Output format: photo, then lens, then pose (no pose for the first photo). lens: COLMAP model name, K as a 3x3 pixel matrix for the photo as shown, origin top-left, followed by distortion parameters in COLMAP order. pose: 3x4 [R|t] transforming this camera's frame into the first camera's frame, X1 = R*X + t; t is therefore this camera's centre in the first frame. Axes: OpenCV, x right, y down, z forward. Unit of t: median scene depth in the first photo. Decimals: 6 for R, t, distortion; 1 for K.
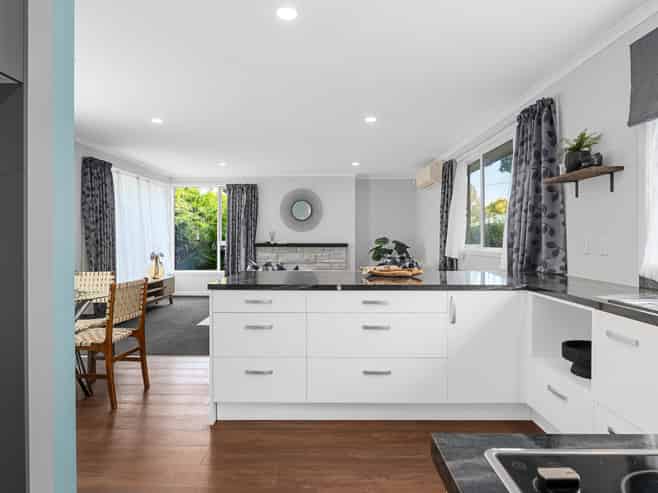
lens RADIAL K [[394.4, 0, 329.0], [0, 394.4, 246.5], [0, 0, 1]] dist [-0.033020, -0.000510]
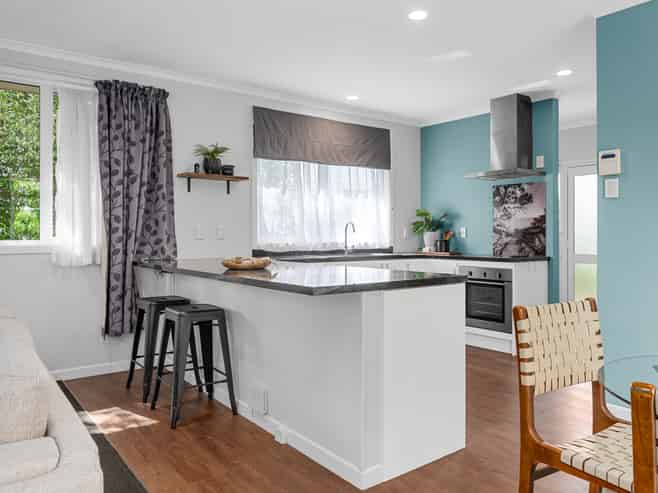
lens RADIAL K [[496.5, 0, 329.0], [0, 496.5, 246.5], [0, 0, 1]] dist [-0.000614, 0.000128]
pose [[-0.612741, -0.019689, 0.790039, -0.787832], [0.019977, 0.998984, 0.040391, -0.011218], [-0.790032, 0.040532, -0.611725, 1.512222]]
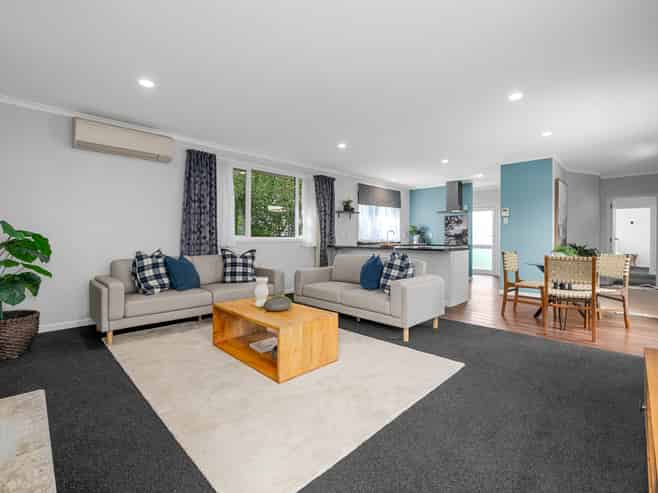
lens RADIAL K [[304.6, 0, 329.0], [0, 304.6, 246.5], [0, 0, 1]] dist [0.000394, 0.000014]
pose [[-0.711780, -0.023843, 0.701997, -0.897534], [0.013585, 0.998770, 0.047696, -0.020675], [-0.702271, 0.043486, -0.710581, 2.567681]]
